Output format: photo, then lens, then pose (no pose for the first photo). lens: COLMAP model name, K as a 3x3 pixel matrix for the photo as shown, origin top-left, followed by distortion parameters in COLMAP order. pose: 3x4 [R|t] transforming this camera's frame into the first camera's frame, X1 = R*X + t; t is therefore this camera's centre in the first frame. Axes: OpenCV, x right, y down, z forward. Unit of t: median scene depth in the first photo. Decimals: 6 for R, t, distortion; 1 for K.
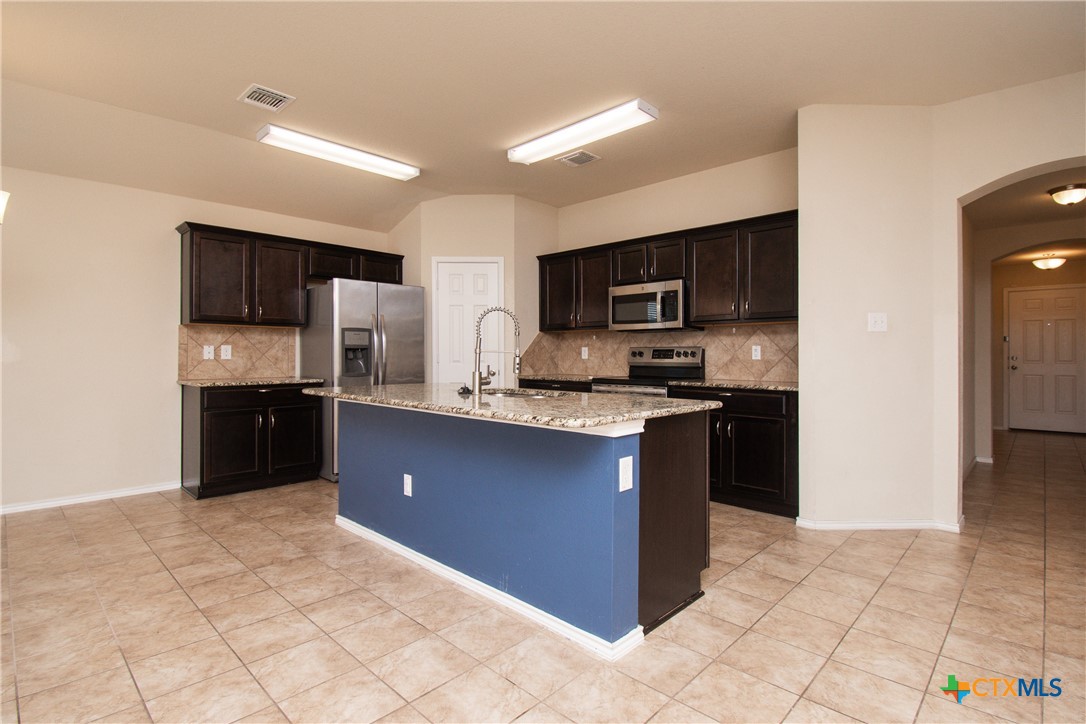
lens RADIAL K [[525.9, 0, 551.2], [0, 525.9, 353.8], [0, 0, 1]] dist [0.021468, -0.022496]
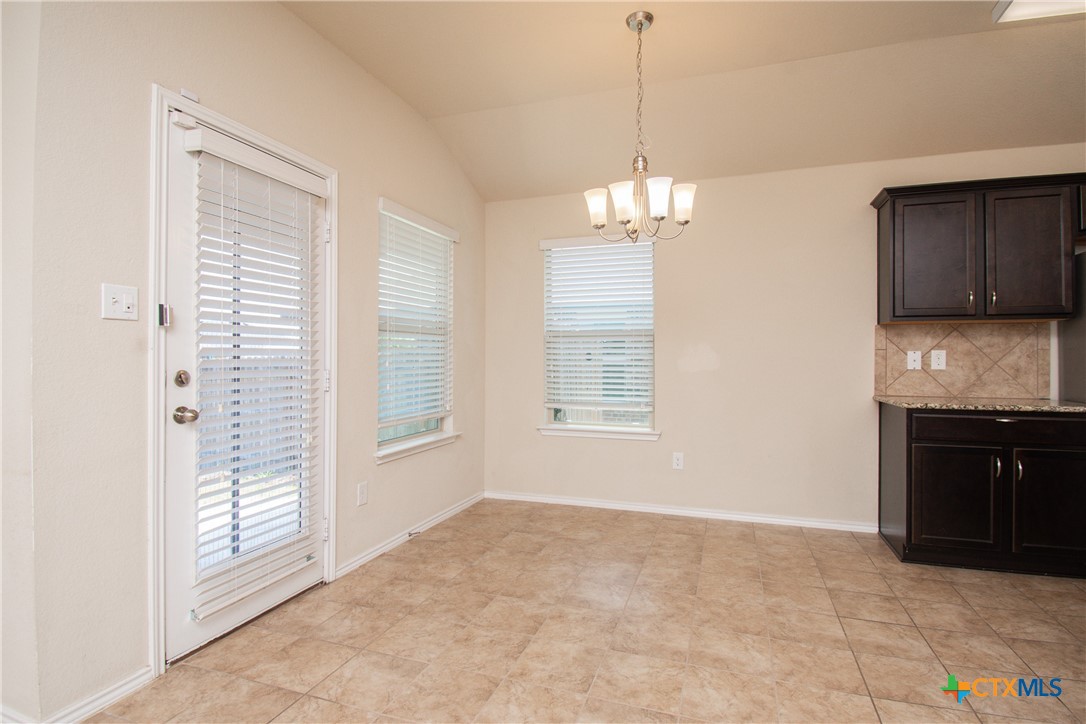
lens RADIAL K [[514.1, 0, 540.3], [0, 514.1, 356.9], [0, 0, 1]] dist [0.012292, -0.019886]
pose [[0.389698, -0.004076, -0.920934, -0.243939], [-0.002717, 0.999981, -0.005575, -0.002437], [0.920939, 0.004675, 0.389679, 0.305485]]
